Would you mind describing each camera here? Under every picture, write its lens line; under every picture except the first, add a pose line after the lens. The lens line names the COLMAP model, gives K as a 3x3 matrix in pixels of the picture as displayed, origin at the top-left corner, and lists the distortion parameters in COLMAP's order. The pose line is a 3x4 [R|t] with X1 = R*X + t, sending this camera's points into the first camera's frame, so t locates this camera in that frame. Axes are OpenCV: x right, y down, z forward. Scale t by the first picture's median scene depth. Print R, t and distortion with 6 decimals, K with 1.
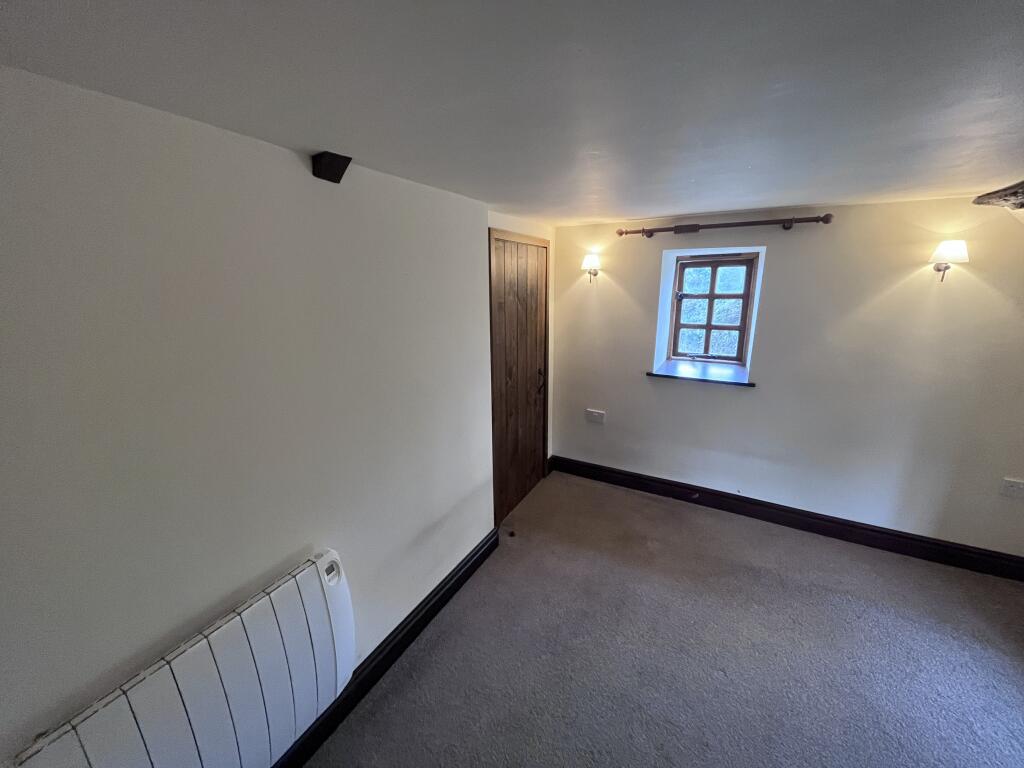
lens RADIAL K [[412.8, 0, 510.0], [0, 412.8, 384.8], [0, 0, 1]] dist [-0.002759, -0.000437]
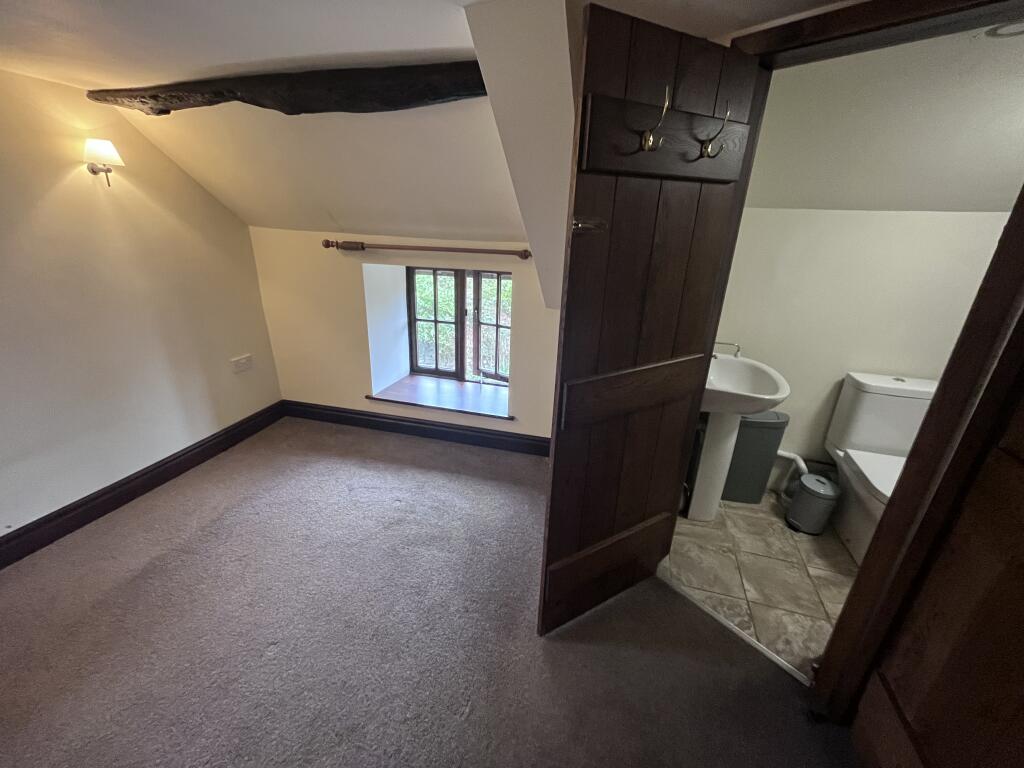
lens RADIAL K [[412.8, 0, 510.0], [0, 412.8, 384.8], [0, 0, 1]] dist [-0.002759, -0.000437]
pose [[-0.227355, -0.358910, 0.905259, -0.111688], [0.218933, 0.886967, 0.406642, -0.022484], [-0.948883, 0.290643, -0.123079, 0.268219]]
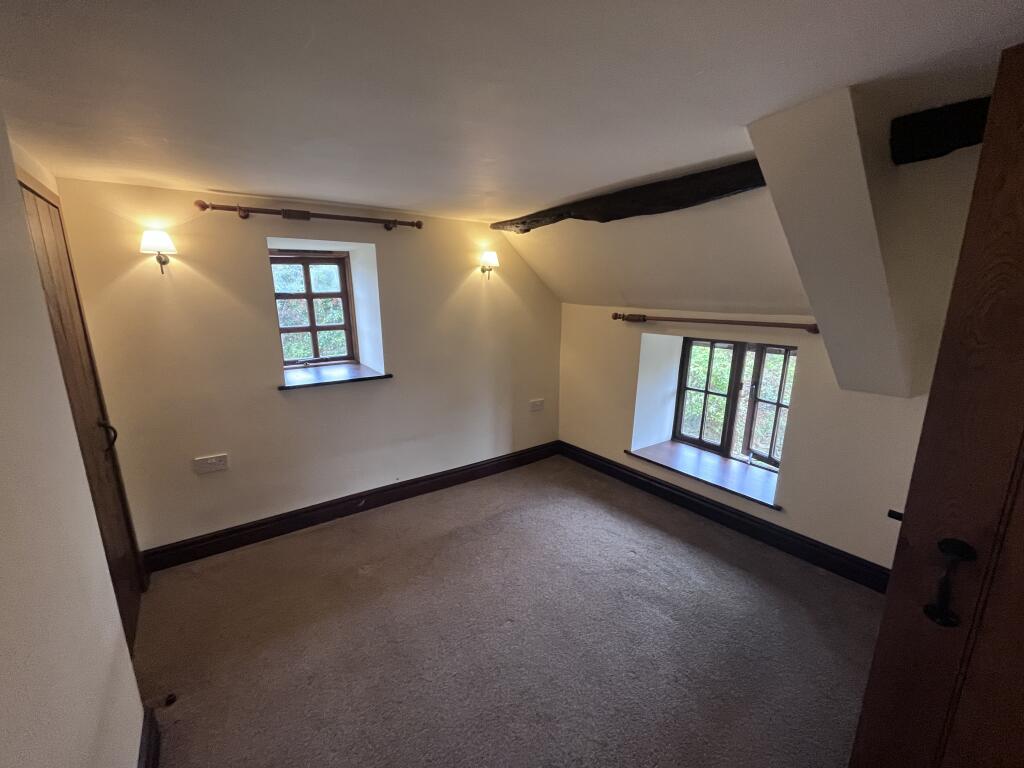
lens RADIAL K [[412.8, 0, 510.0], [0, 412.8, 384.8], [0, 0, 1]] dist [-0.002759, -0.000437]
pose [[0.422750, -0.188854, 0.886350, -0.196268], [0.223221, 0.969612, 0.100127, -0.013015], [-0.878325, 0.155523, 0.452060, 0.231939]]
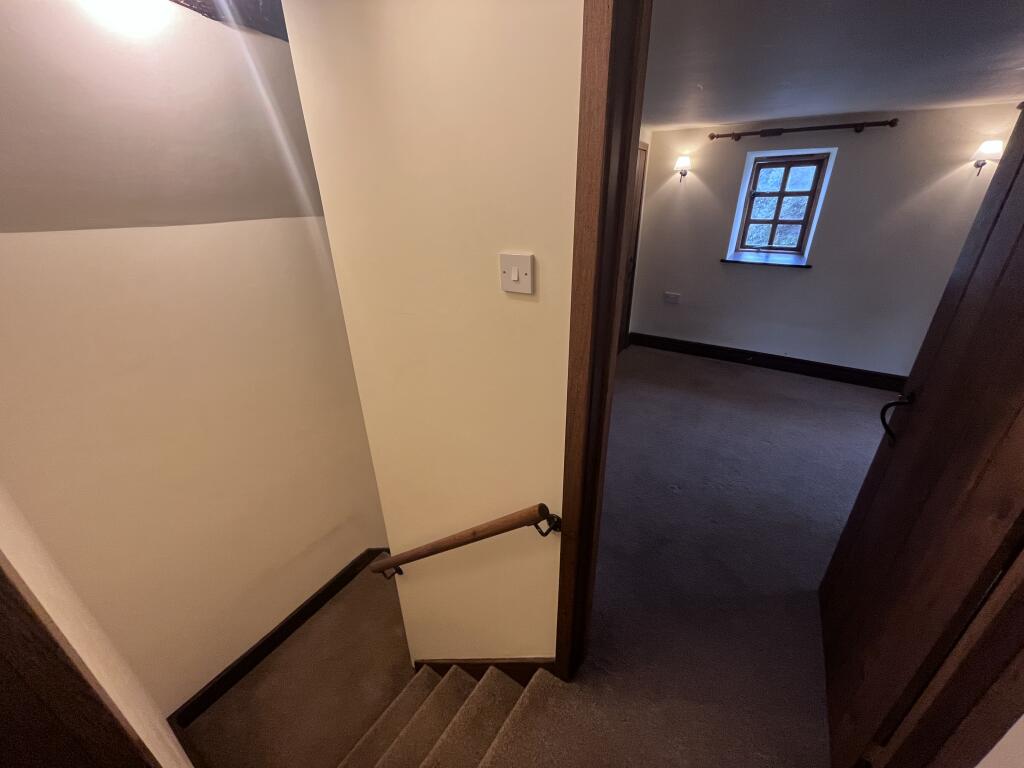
lens RADIAL K [[412.8, 0, 510.0], [0, 412.8, 384.8], [0, 0, 1]] dist [-0.002759, -0.000437]
pose [[0.998249, 0.017705, -0.056448, -0.226291], [-0.006475, 0.981131, 0.193234, 0.105507], [0.058804, -0.192530, 0.979528, -0.327117]]
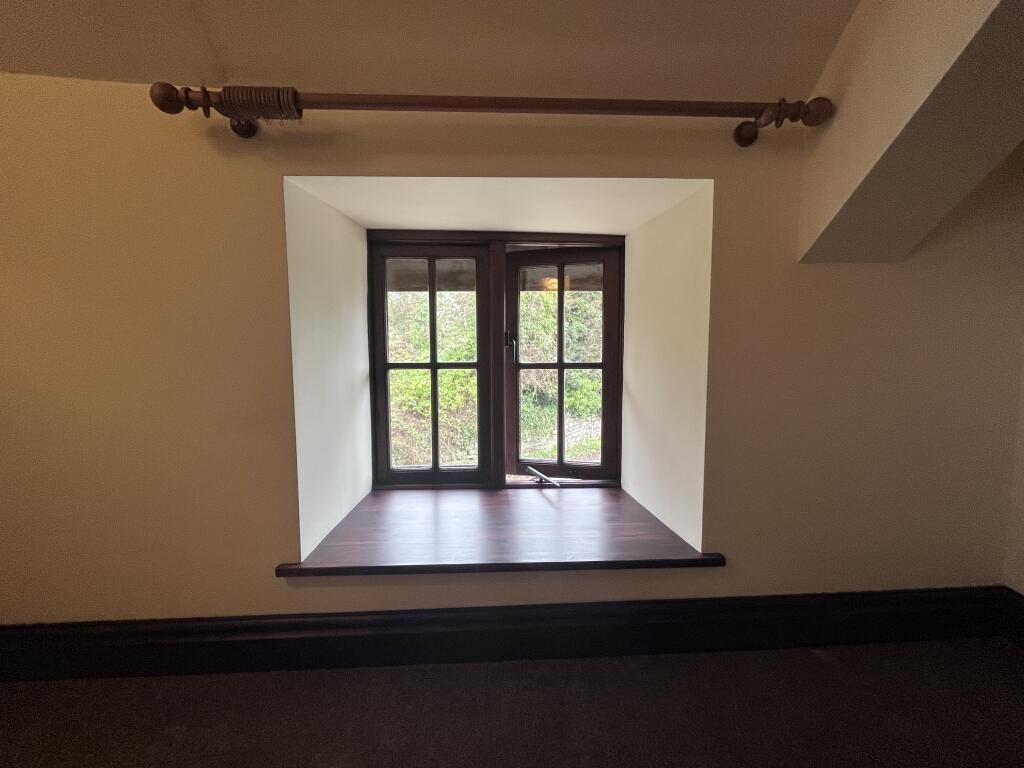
lens RADIAL K [[412.8, 0, 510.0], [0, 412.8, 384.8], [0, 0, 1]] dist [-0.002759, -0.000437]
pose [[-0.505992, -0.083551, 0.858482, 0.490436], [0.220972, 0.949524, 0.222653, 0.158435], [-0.833753, 0.302362, -0.461989, 0.434840]]
